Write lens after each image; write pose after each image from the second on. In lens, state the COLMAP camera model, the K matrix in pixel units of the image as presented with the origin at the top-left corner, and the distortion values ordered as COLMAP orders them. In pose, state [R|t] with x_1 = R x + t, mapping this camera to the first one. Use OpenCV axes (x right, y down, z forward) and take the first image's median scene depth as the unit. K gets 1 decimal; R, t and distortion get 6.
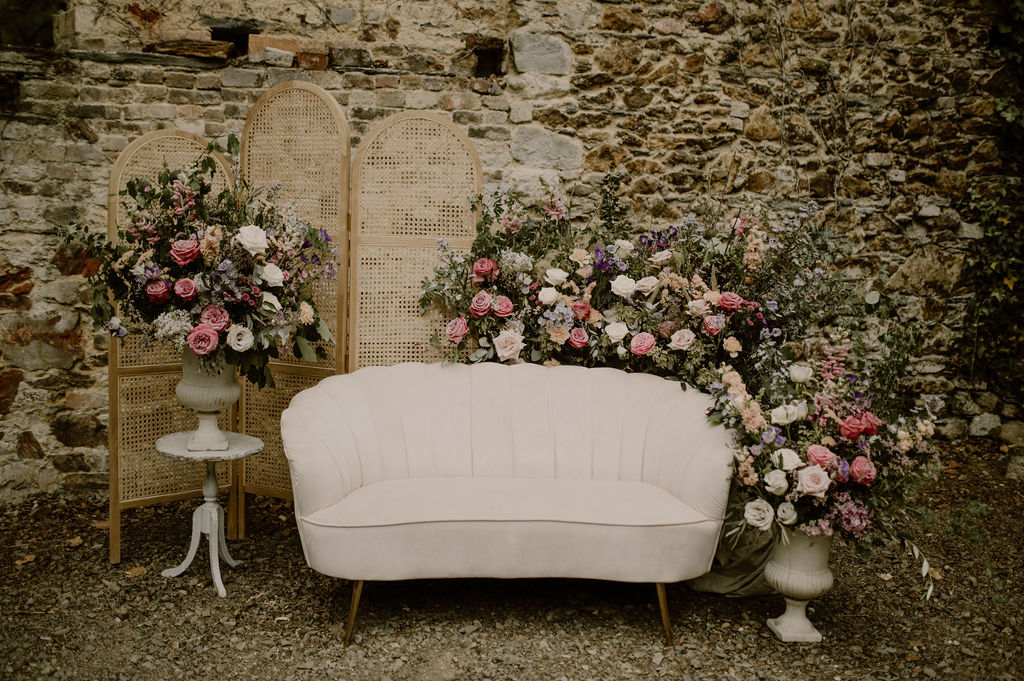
lens RADIAL K [[1063.6, 0, 486.5], [0, 1063.6, 299.7], [0, 0, 1]] dist [-0.079930, 0.055403]
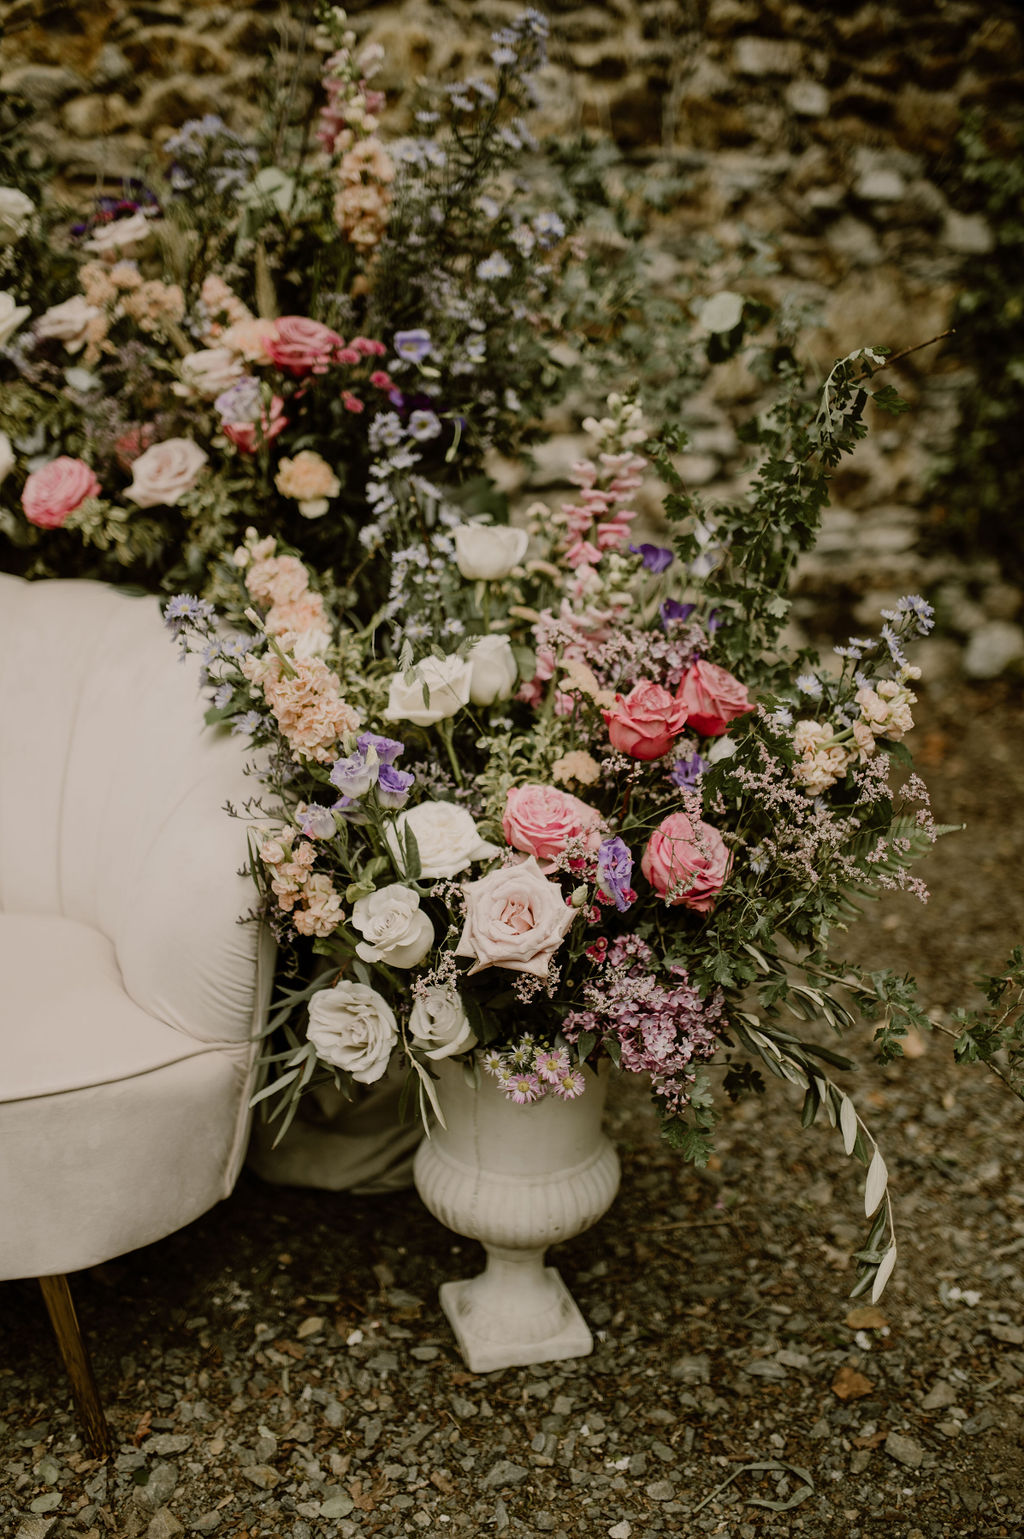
lens RADIAL K [[1598.5, 0, 476.6], [0, 1598.5, 767.7], [0, 0, 1]] dist [-0.079930, 0.055403]
pose [[0.986567, -0.076846, 0.144156, 0.200047], [0.050463, 0.982650, 0.178470, 0.044187], [-0.155370, -0.168798, 0.973328, 0.484758]]
